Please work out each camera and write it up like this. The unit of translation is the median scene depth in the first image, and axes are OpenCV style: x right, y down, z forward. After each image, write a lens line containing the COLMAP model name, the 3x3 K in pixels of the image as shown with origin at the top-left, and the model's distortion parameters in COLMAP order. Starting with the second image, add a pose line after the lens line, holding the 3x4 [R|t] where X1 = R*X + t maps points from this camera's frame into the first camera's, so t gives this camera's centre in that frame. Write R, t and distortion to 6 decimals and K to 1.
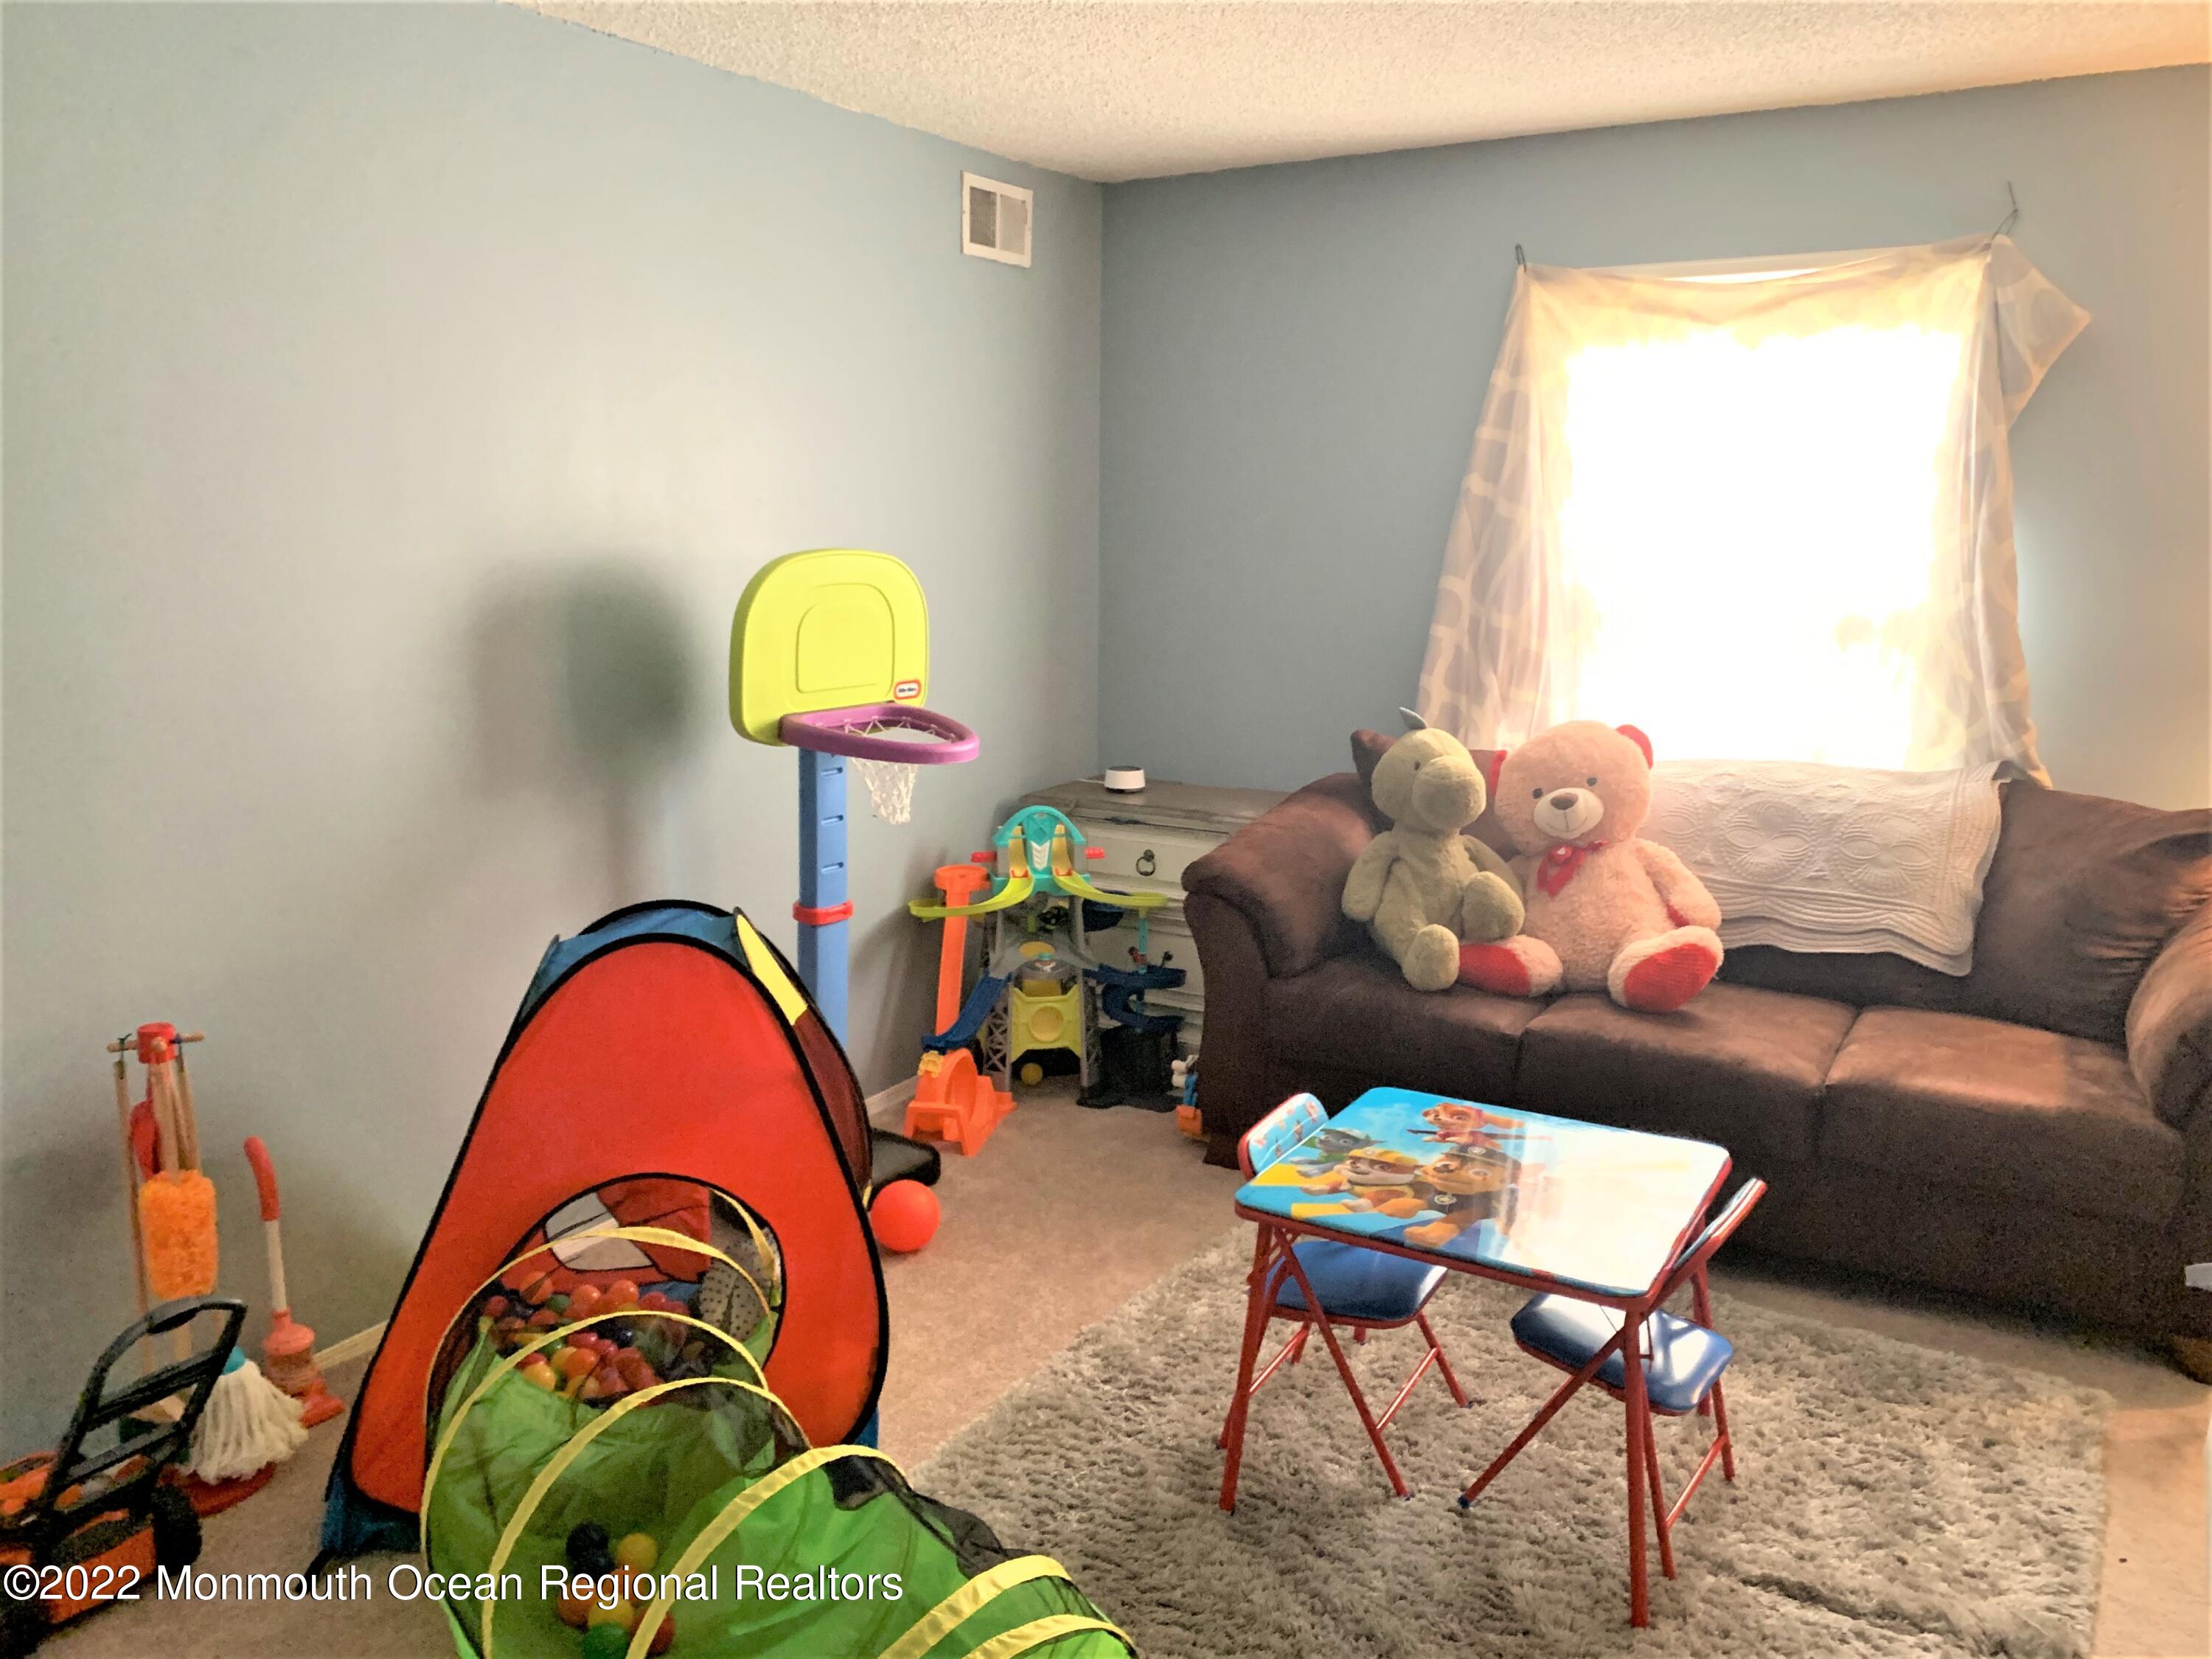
lens RADIAL K [[1681.8, 0, 1106.0], [0, 1681.8, 829.5], [0, 0, 1]] dist [0.006349, 0.006527]
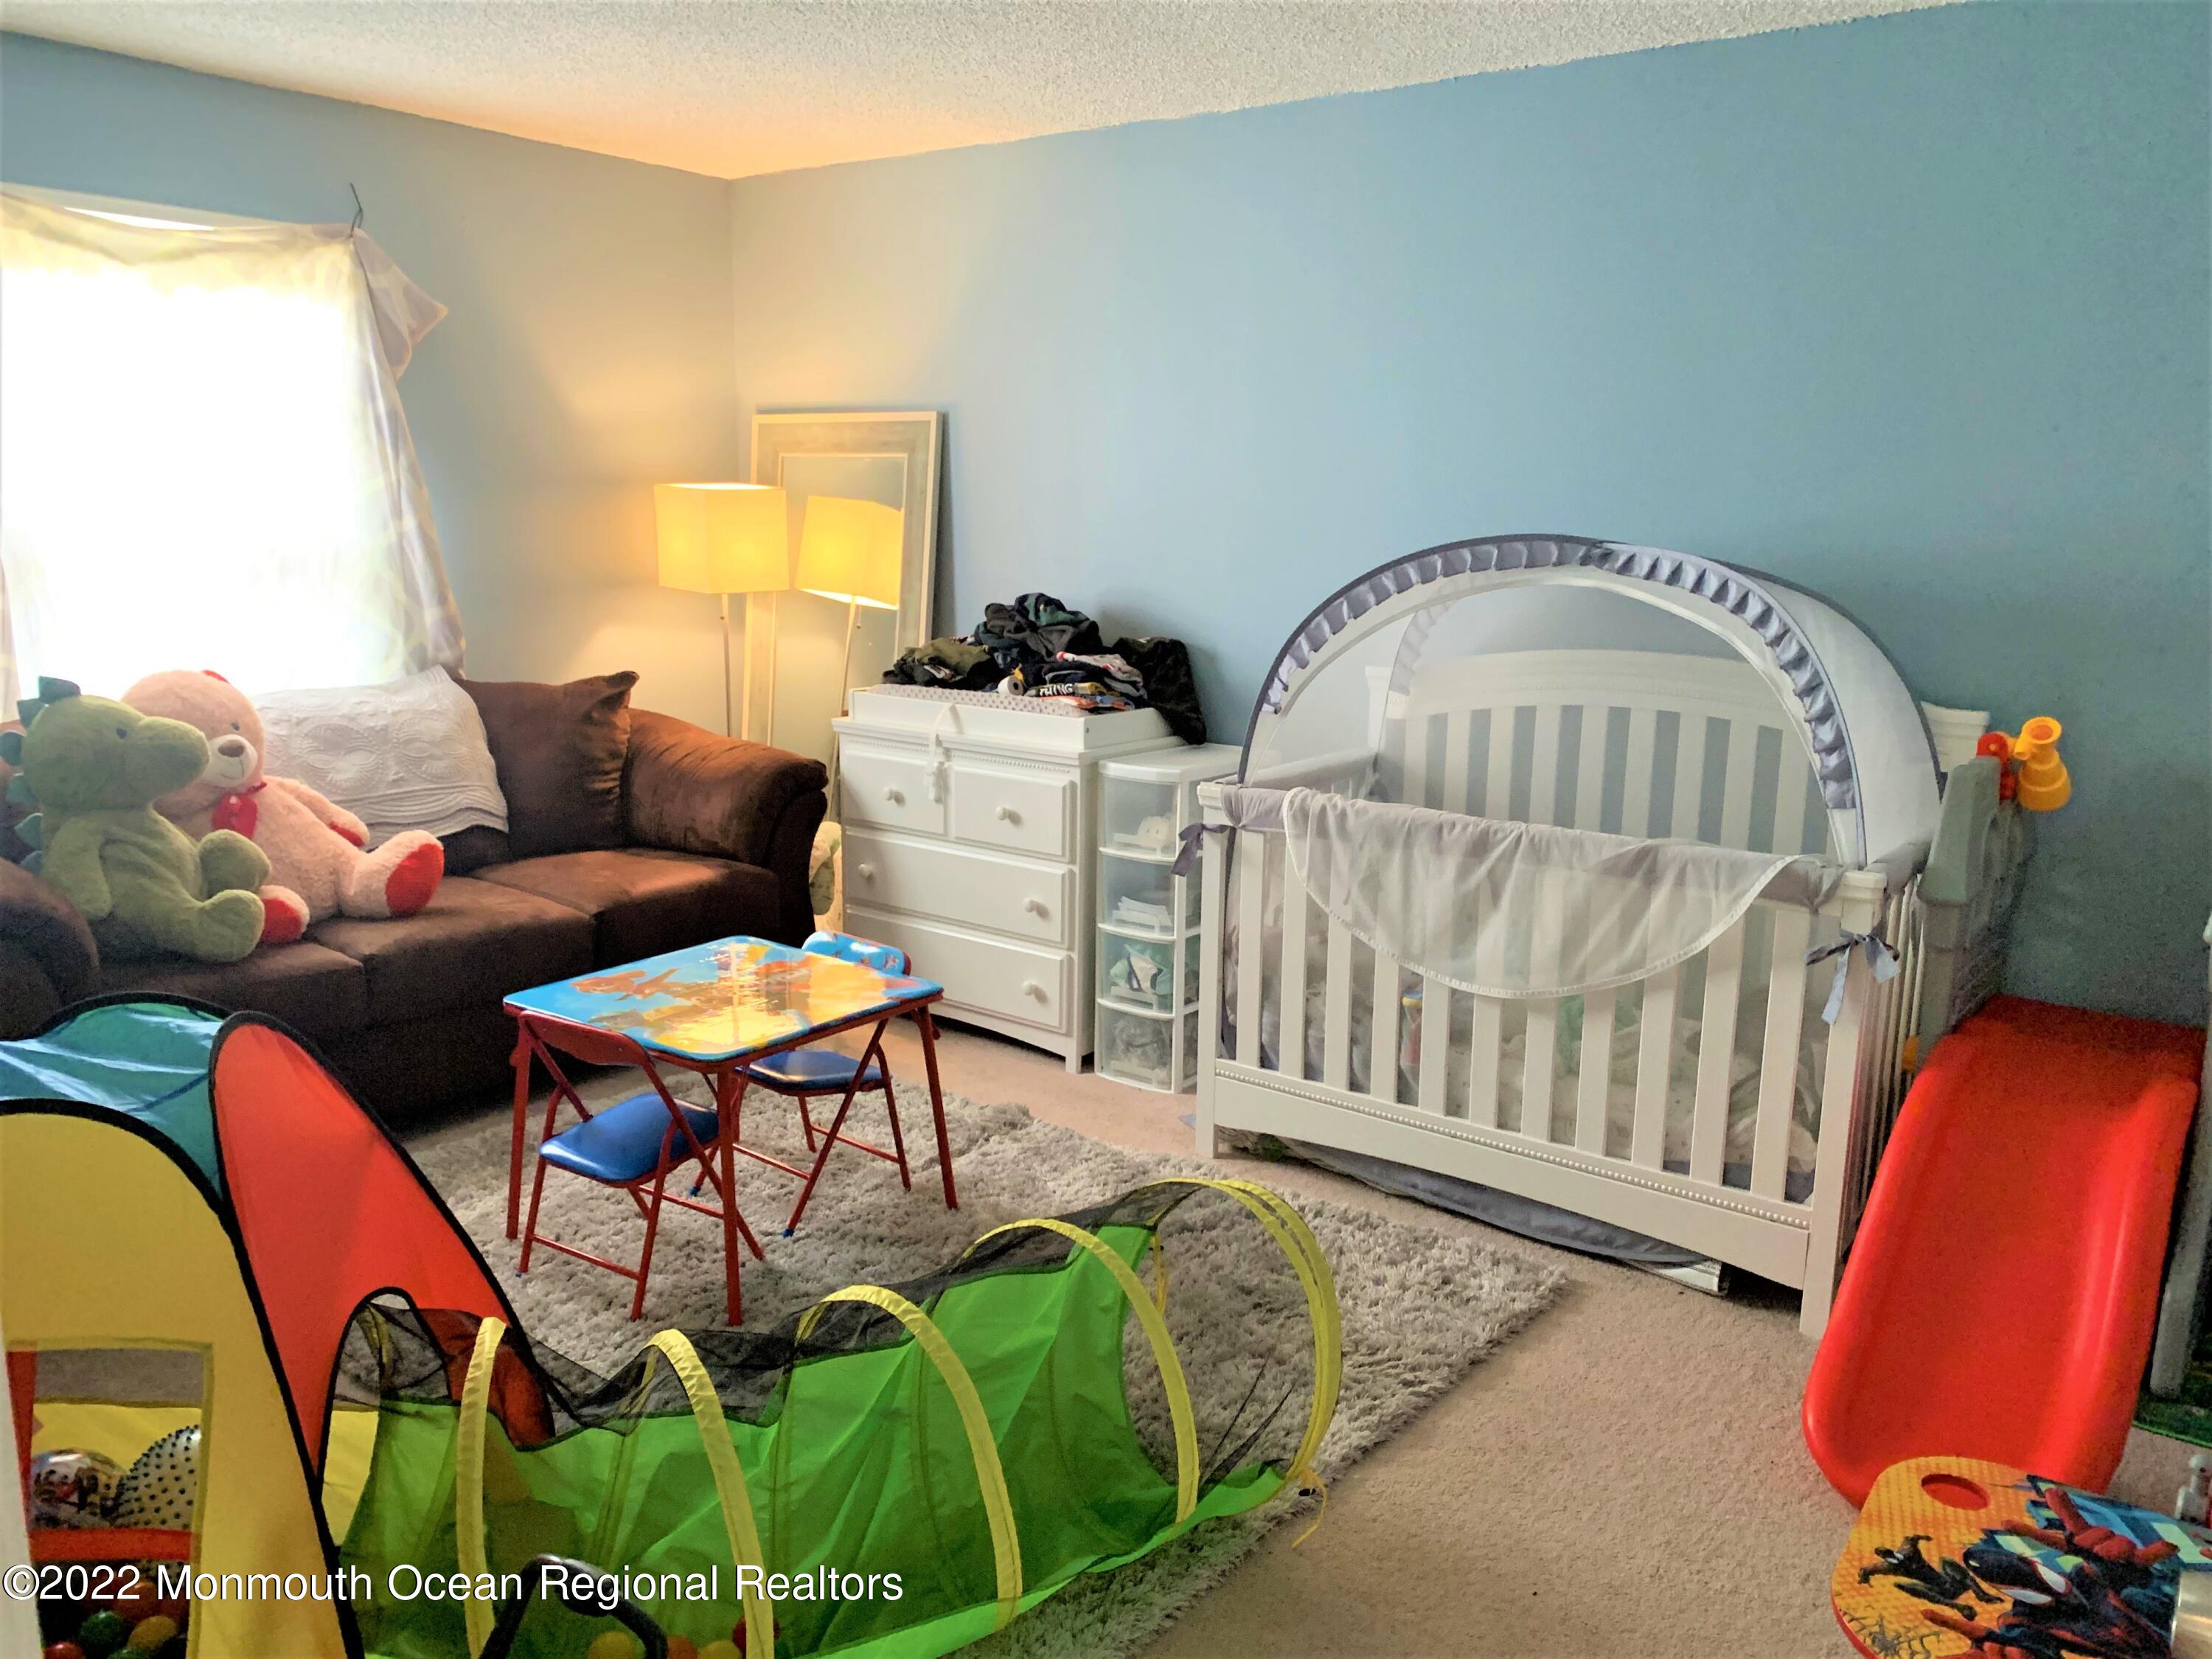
lens RADIAL K [[1690.3, 0, 1059.1], [0, 1690.3, 836.7], [0, 0, 1]] dist [0.028921, -0.000429]
pose [[0.143368, -0.199613, 0.969330, -0.650661], [0.169710, 0.969899, 0.174629, -0.059874], [-0.975010, 0.139469, 0.172929, 0.362462]]
